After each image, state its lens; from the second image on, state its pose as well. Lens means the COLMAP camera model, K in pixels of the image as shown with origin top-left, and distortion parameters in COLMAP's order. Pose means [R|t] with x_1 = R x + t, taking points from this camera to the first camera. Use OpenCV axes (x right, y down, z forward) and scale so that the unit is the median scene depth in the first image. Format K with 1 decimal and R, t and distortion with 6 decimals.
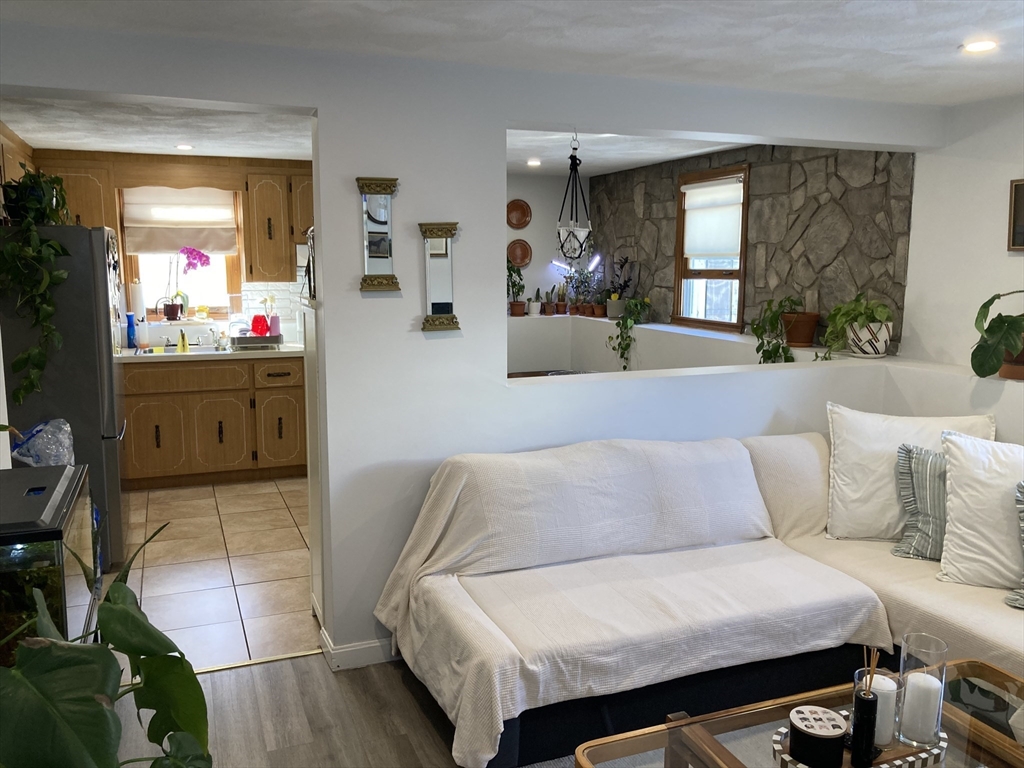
lens RADIAL K [[856.1, 0, 510.2], [0, 856.1, 376.3], [0, 0, 1]] dist [0.029709, -0.003581]
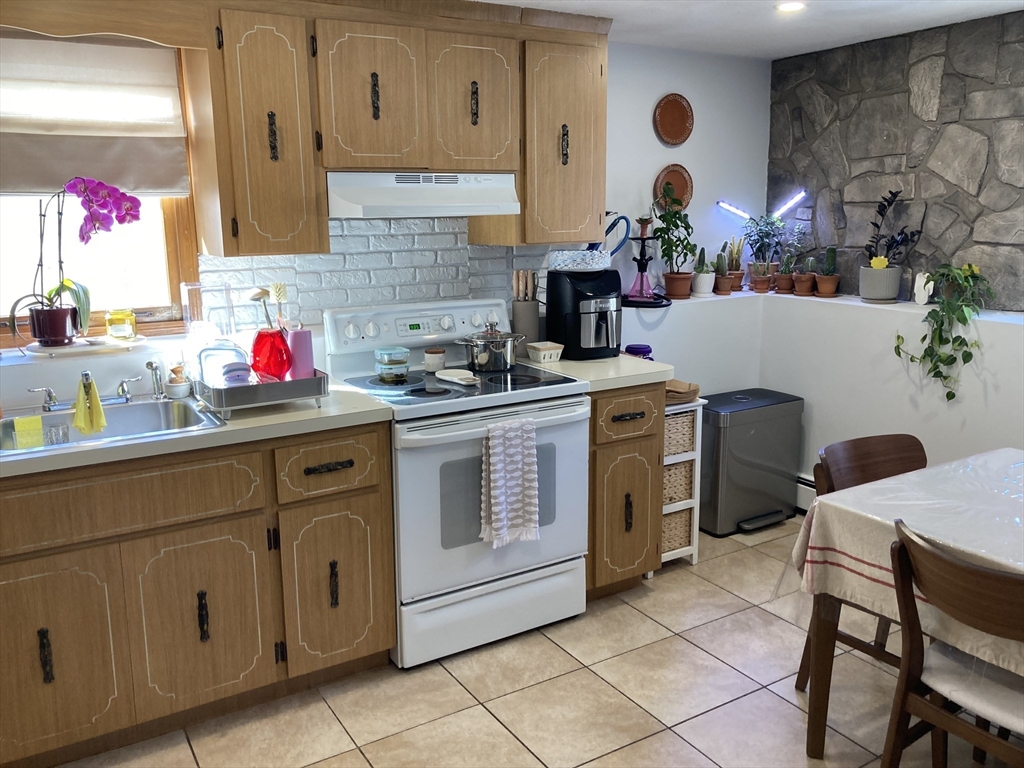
lens RADIAL K [[850.2, 0, 515.9], [0, 850.2, 361.9], [0, 0, 1]] dist [0.010064, 0.010708]
pose [[0.985764, -0.044978, 0.162008, -0.231229], [0.037698, 0.998148, 0.047738, -0.069506], [-0.163855, -0.040951, 0.985634, 0.529153]]
